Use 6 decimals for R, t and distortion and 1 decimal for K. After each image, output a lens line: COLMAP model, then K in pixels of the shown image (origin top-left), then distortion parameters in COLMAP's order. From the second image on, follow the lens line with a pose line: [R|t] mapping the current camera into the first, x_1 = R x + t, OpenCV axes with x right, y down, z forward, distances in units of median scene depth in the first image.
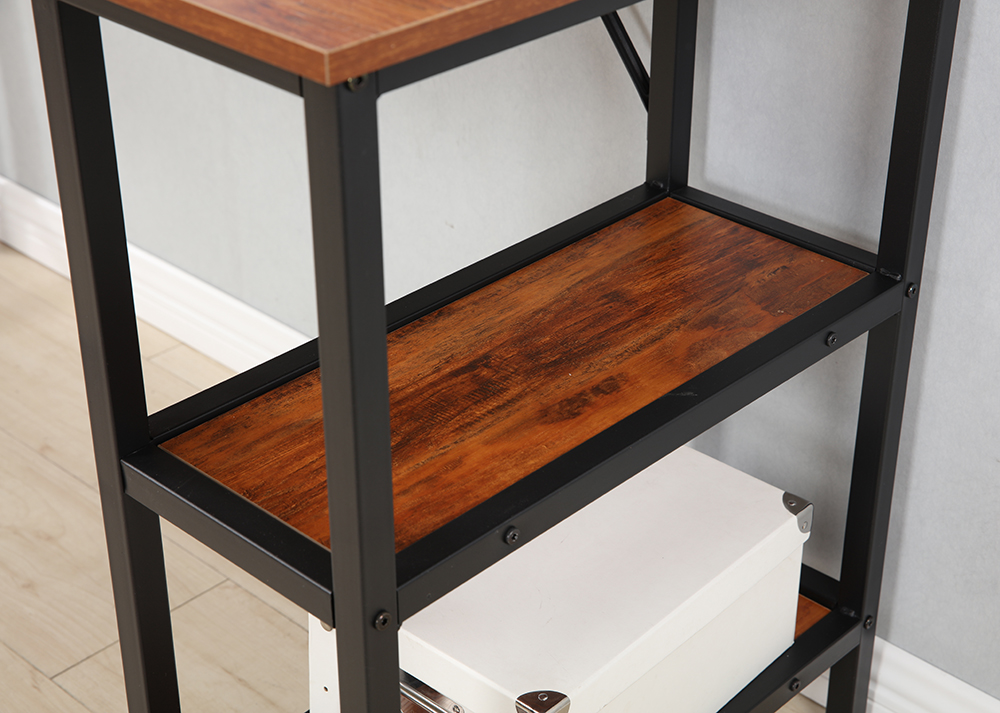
lens RADIAL K [[1742.7, 0, 500.0], [0, 1742.7, 356.5], [0, 0, 1]] dist [0.030658, 0.229010]
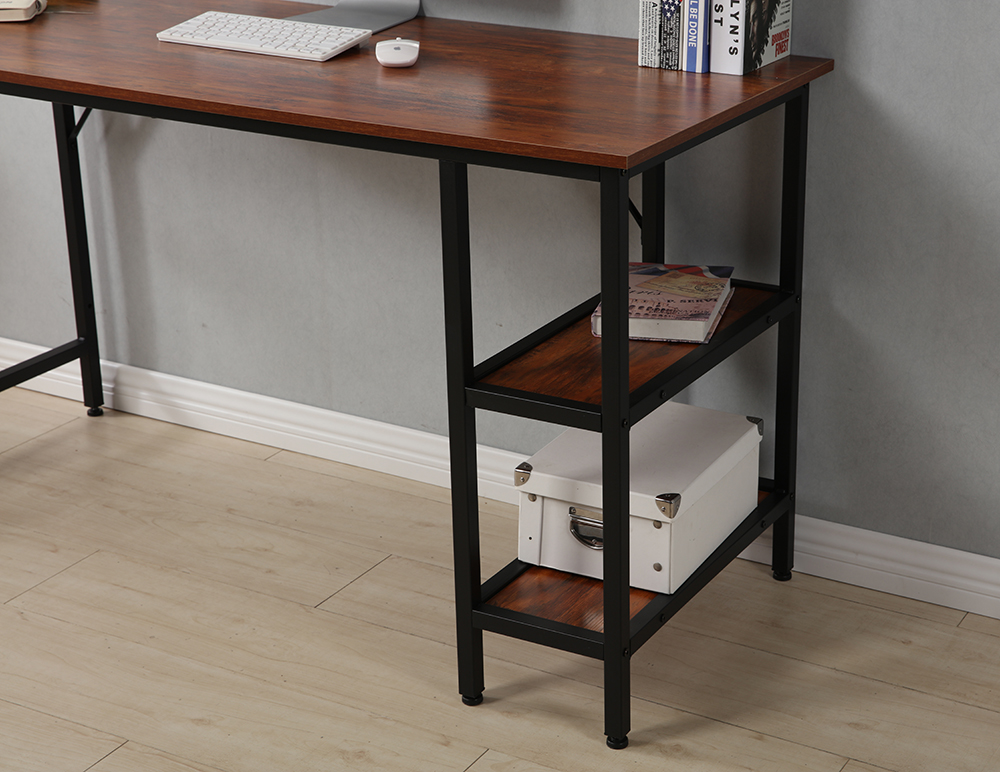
lens RADIAL K [[1904.2, 0, 500.0], [0, 1904.2, 386.0], [0, 0, 1]] dist [0.204350, 0.040780]
pose [[0.975086, -0.098586, 0.198714, -0.608074], [0.129126, 0.980657, -0.147099, 0.382927], [-0.180369, 0.169093, 0.968955, -1.150013]]
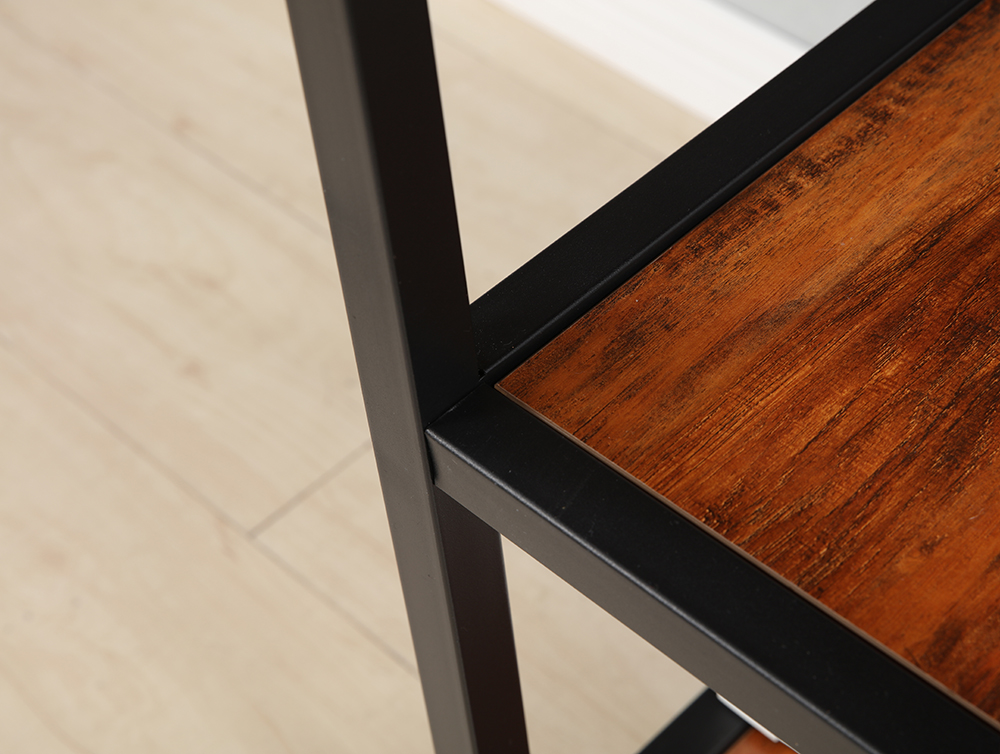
lens RADIAL K [[1960.8, 0, 500.0], [0, 1960.8, 377.0], [0, 0, 1]] dist [0.005773, 0.331998]
pose [[0.995883, -0.041215, -0.080737, -0.150178], [0.062892, 0.955573, 0.287968, -0.105380], [0.065282, -0.291860, 0.954231, 0.484973]]
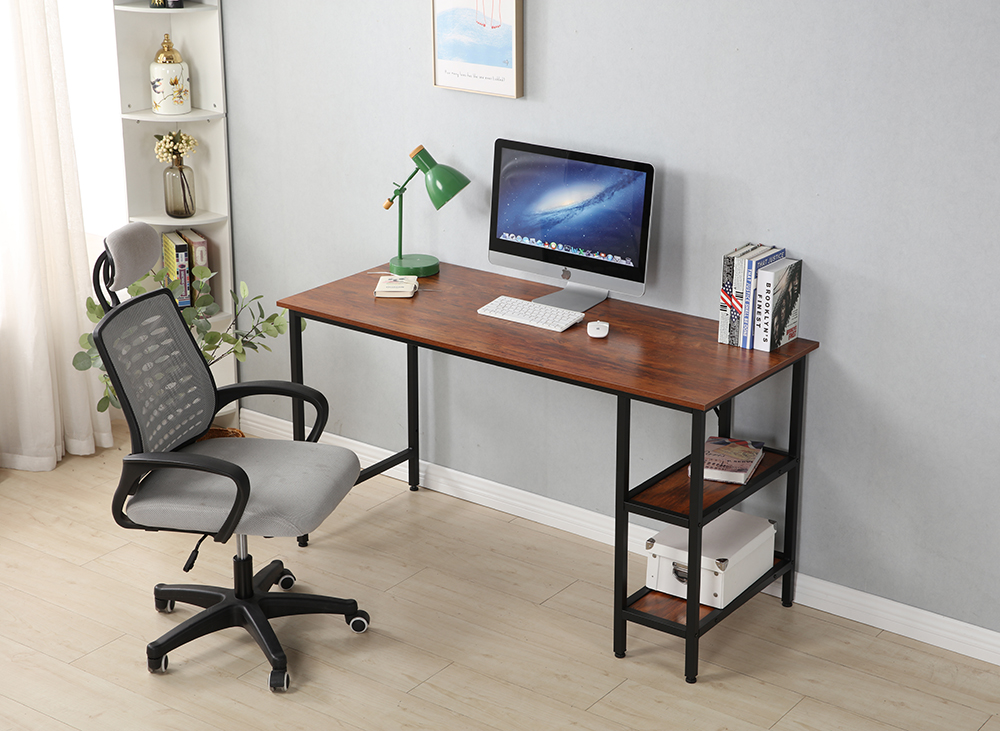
lens RADIAL K [[1798.9, 0, 500.0], [0, 1798.9, 365.5], [0, 0, 1]] dist [0.257978, 0.087526]
pose [[0.991168, -0.043794, 0.125171, -1.028390], [0.066163, 0.981335, -0.180565, 0.495529], [-0.114927, 0.187252, 0.975566, -3.238799]]
